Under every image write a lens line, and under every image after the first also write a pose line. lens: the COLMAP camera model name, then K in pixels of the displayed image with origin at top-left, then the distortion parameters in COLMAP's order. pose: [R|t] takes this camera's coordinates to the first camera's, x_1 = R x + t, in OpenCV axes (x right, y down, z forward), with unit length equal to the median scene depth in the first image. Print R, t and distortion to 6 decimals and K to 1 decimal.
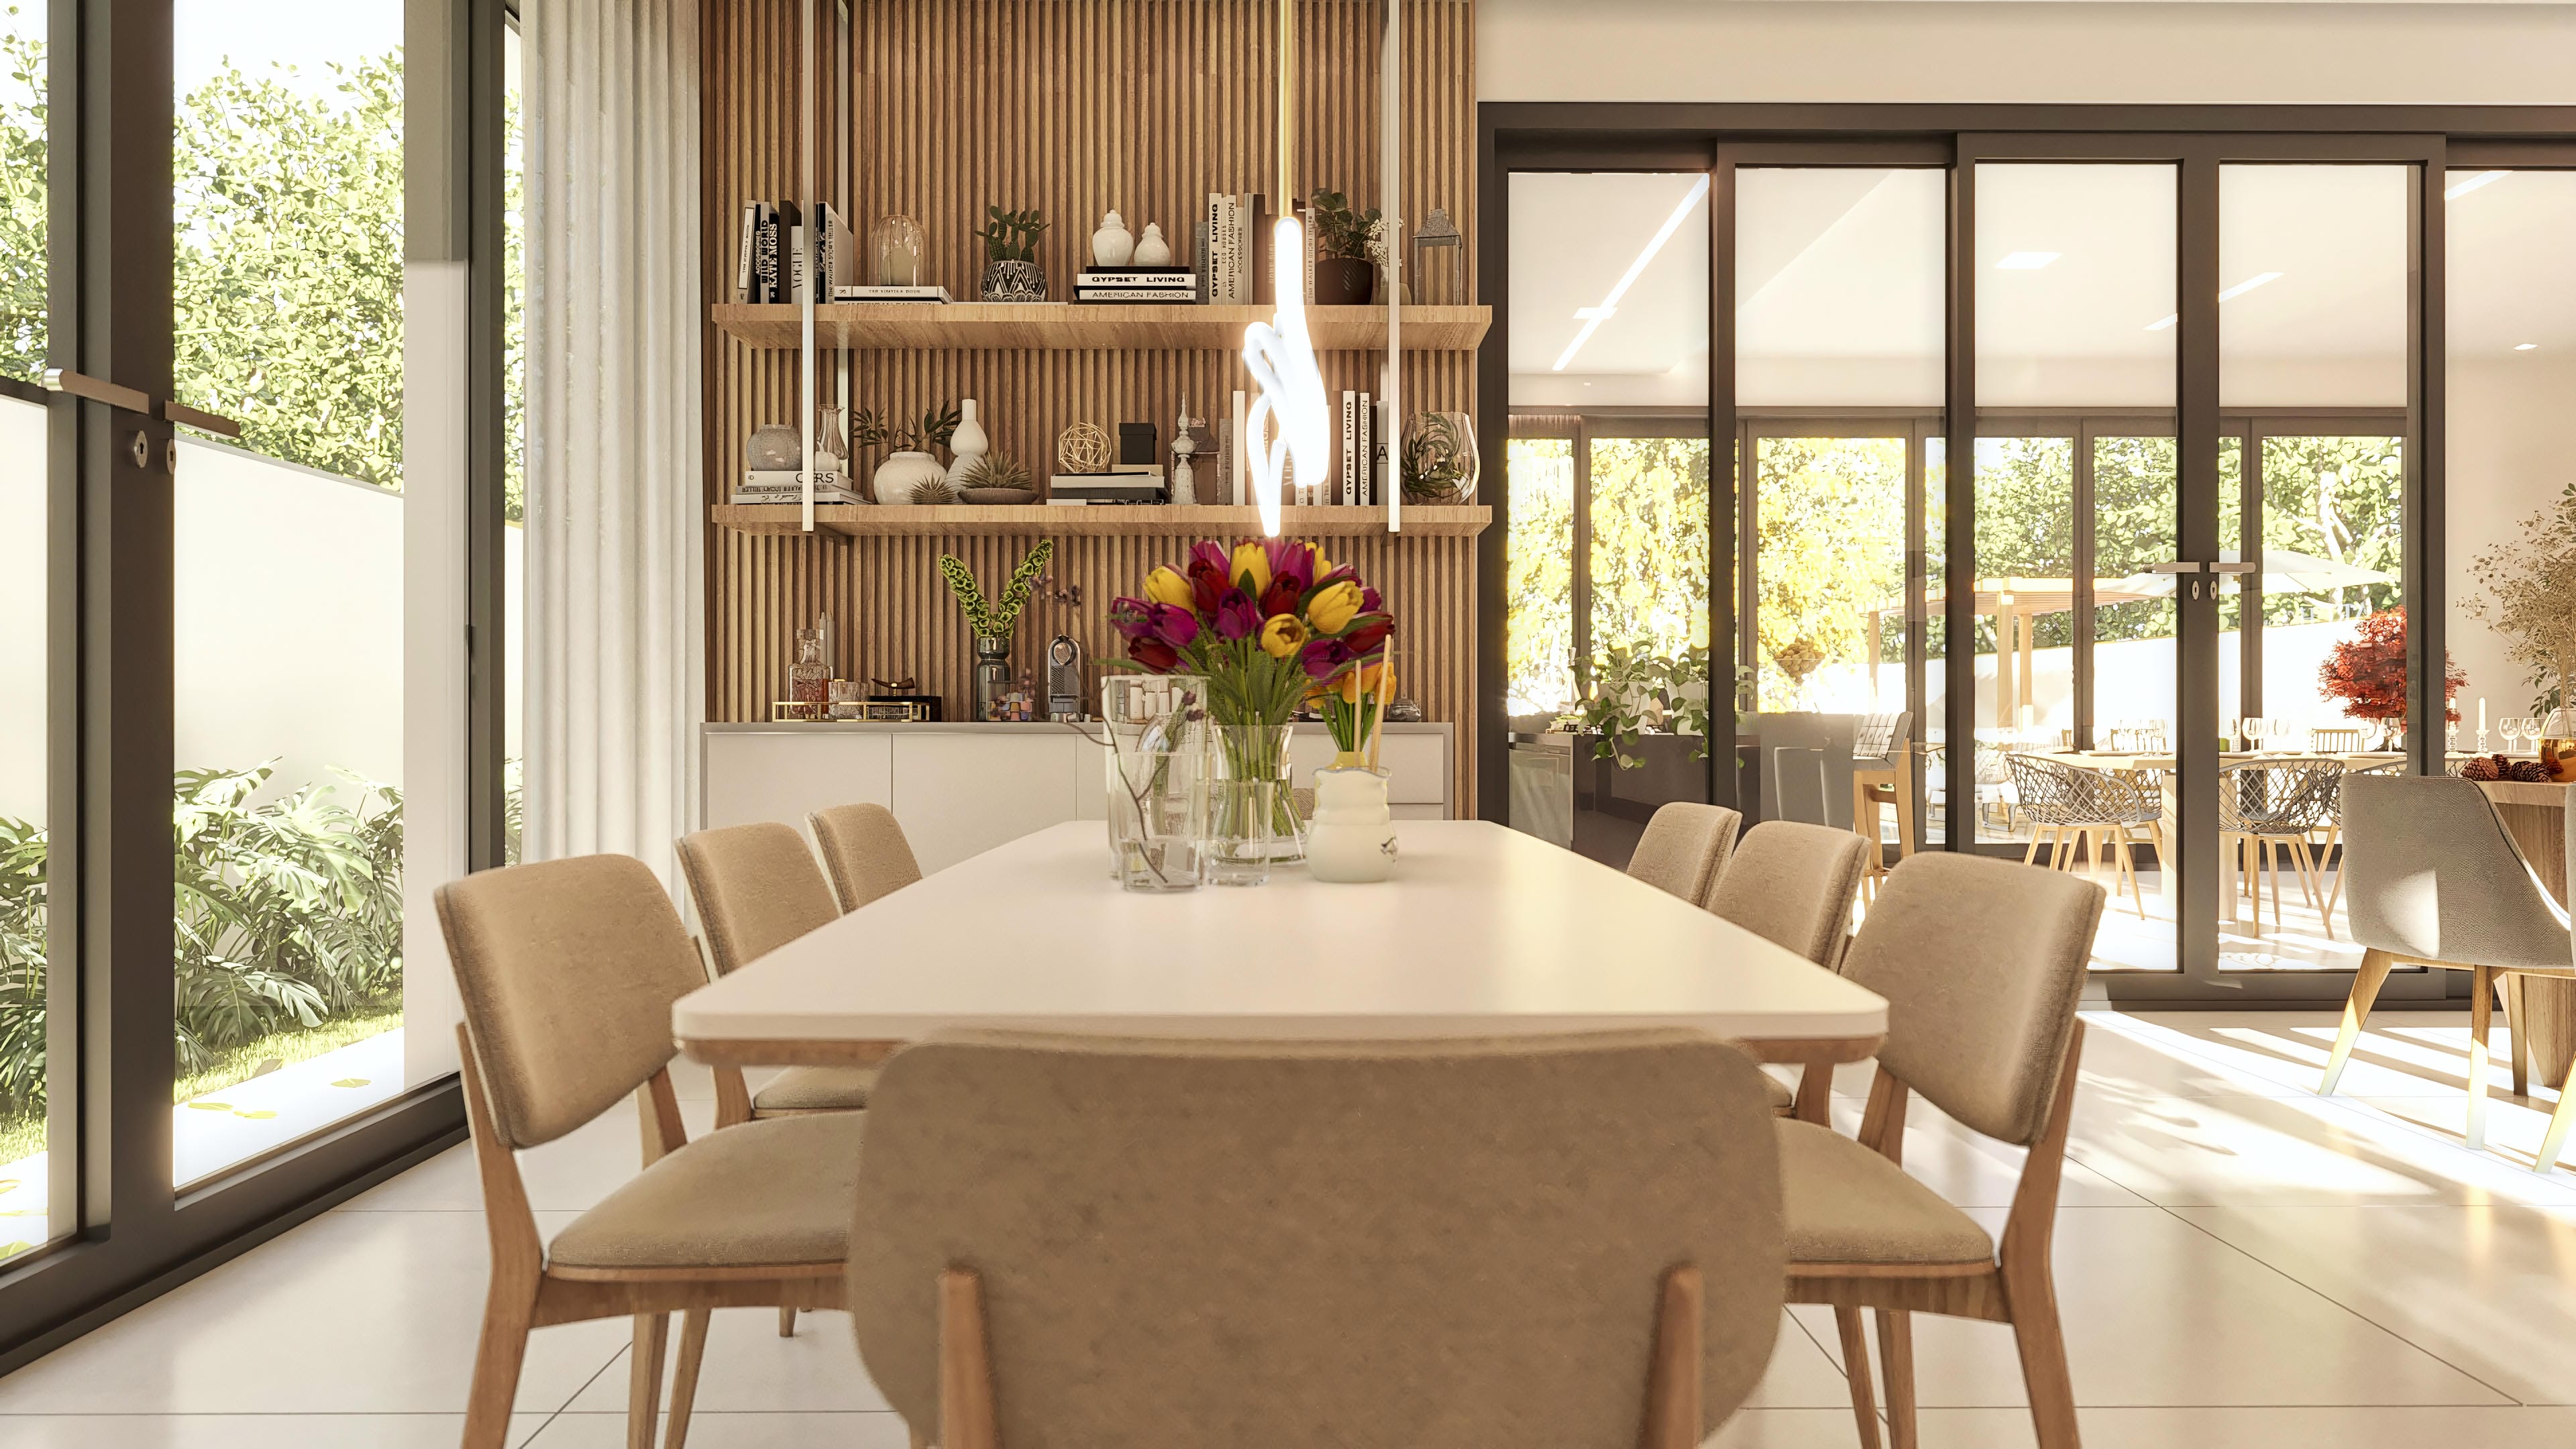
lens RADIAL K [[1597.9, 0, 1288.0], [0, 1597.9, 724.5], [0, 0, 1]] dist [0.015903, -0.000398]
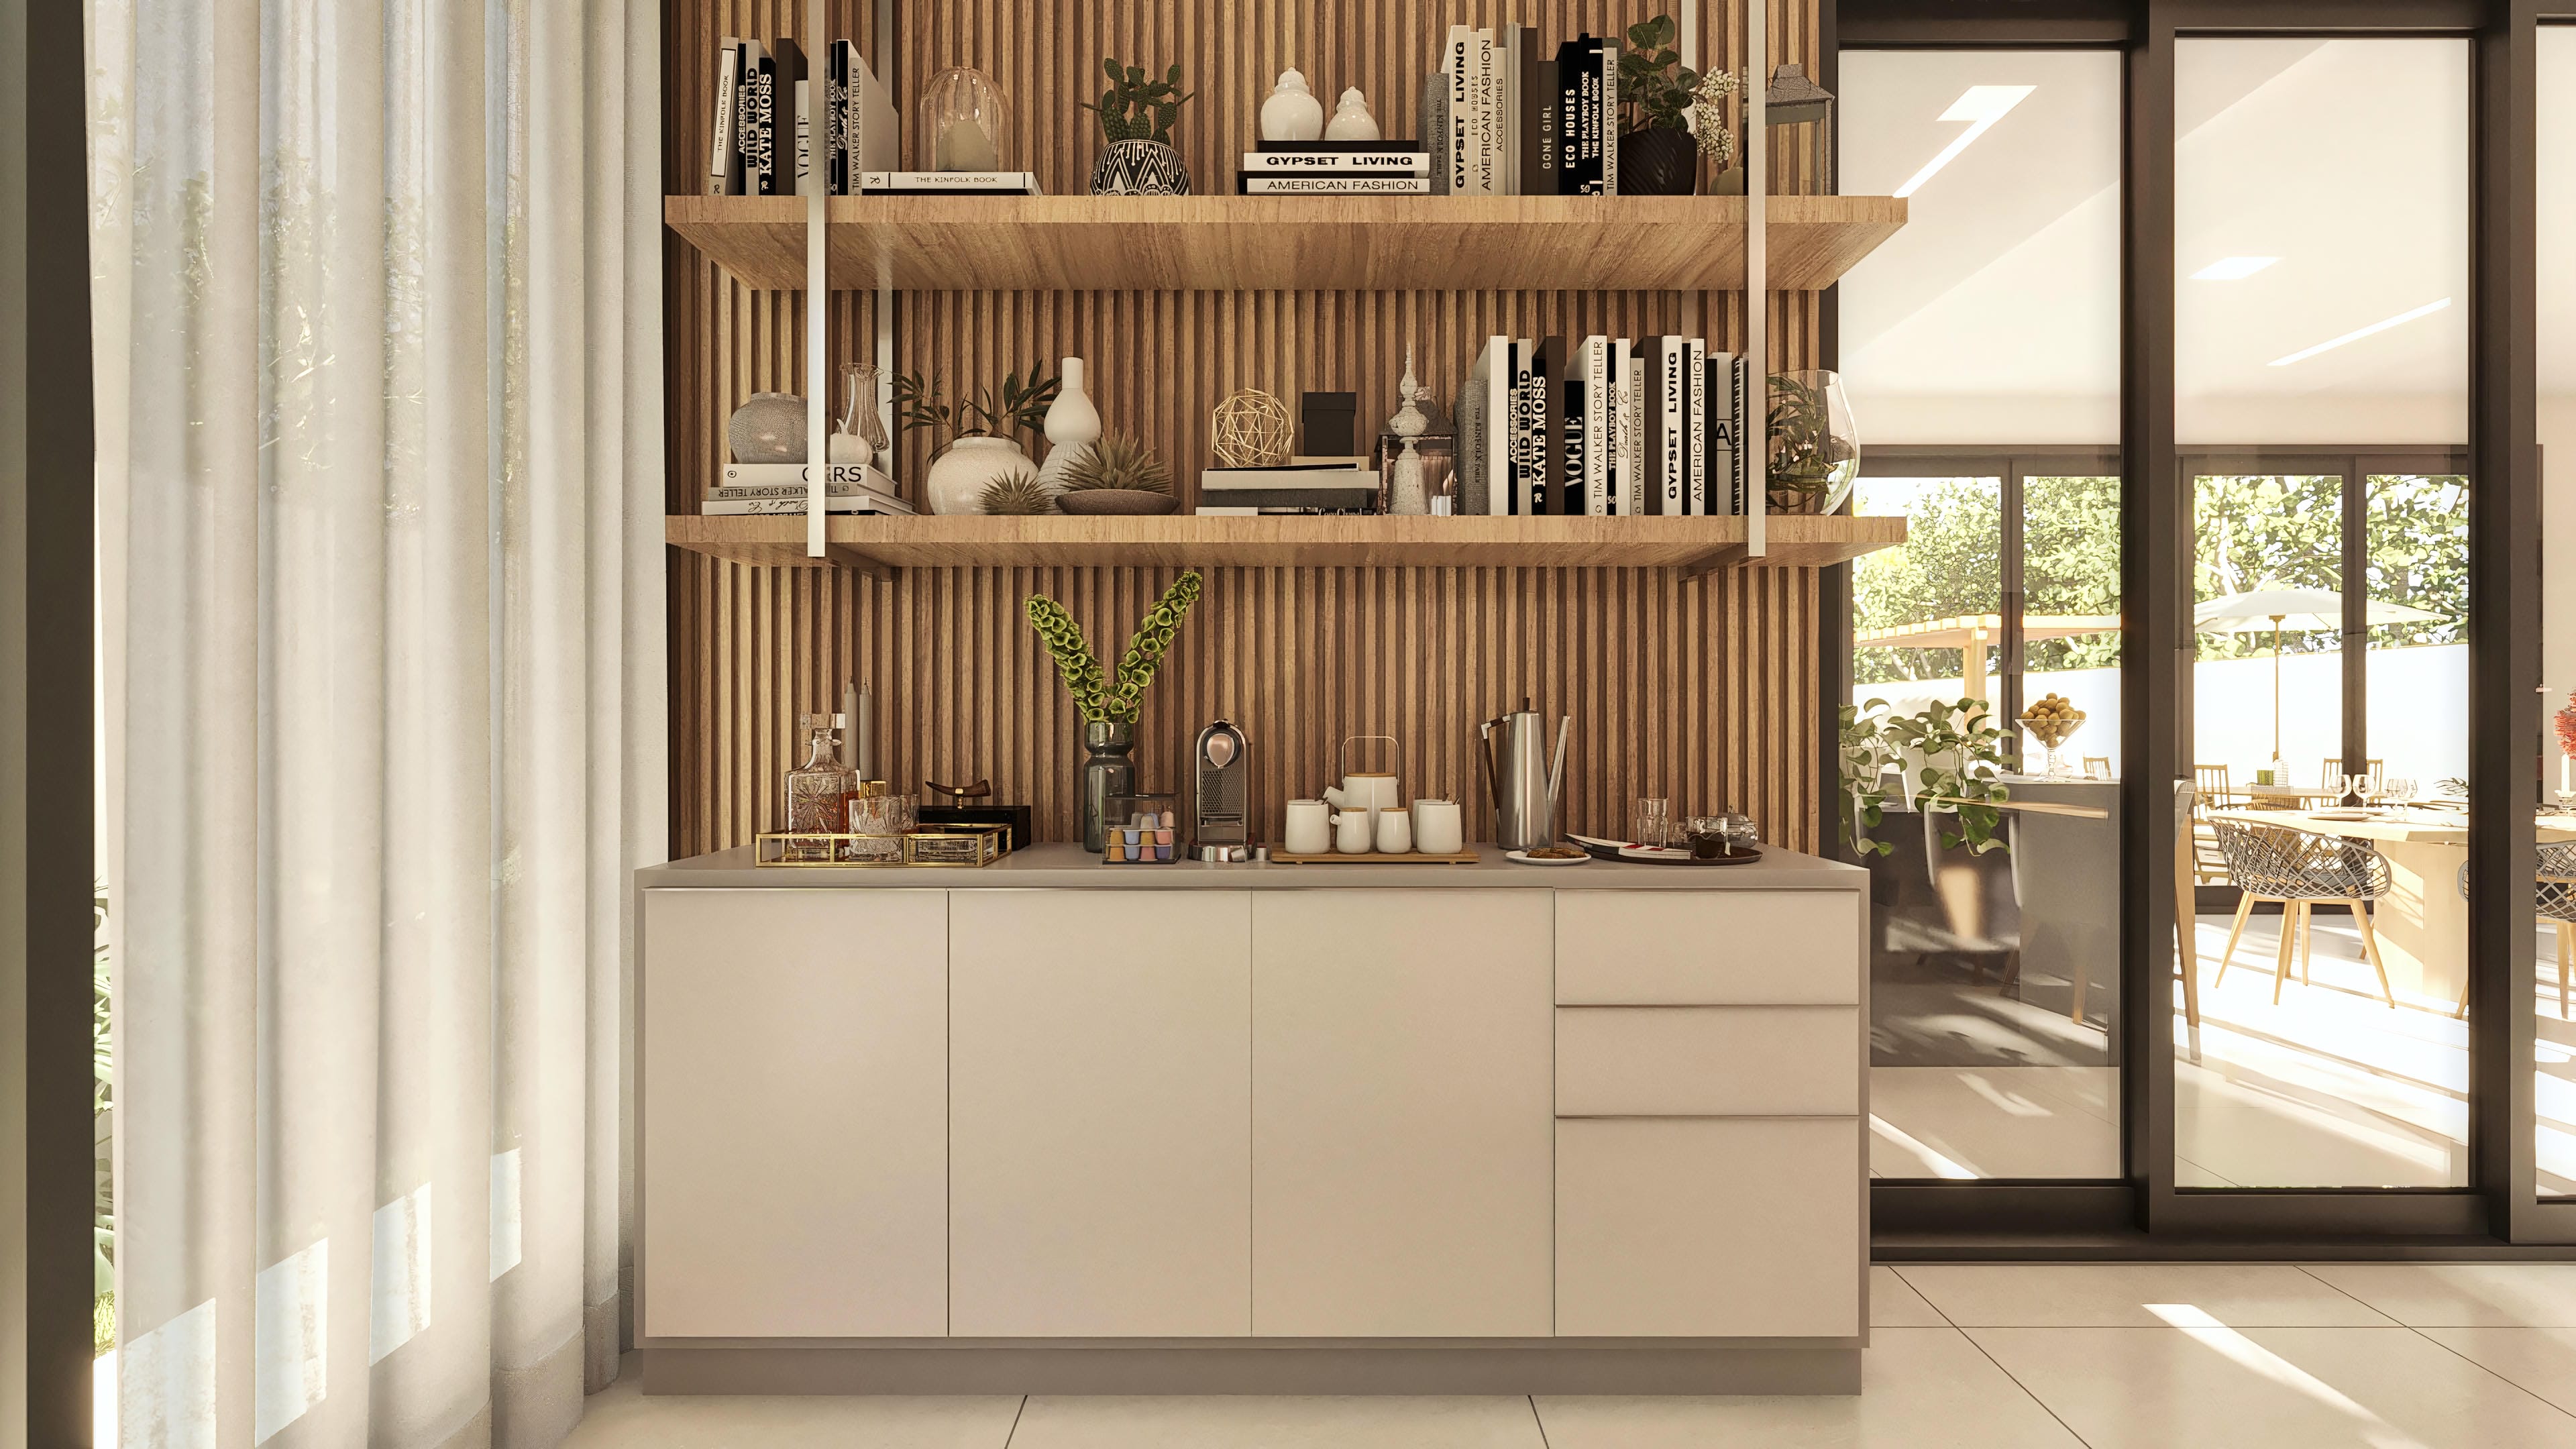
lens RADIAL K [[1191.8, 0, 1288.0], [0, 1191.8, 724.5], [0, 0, 1]] dist [-0.001056, -0.000269]
pose [[0.999979, -0.000645, -0.006375, -0.110166], [0.000675, 0.999988, 0.004759, -0.056253], [0.006372, -0.004763, 0.999968, 0.522077]]
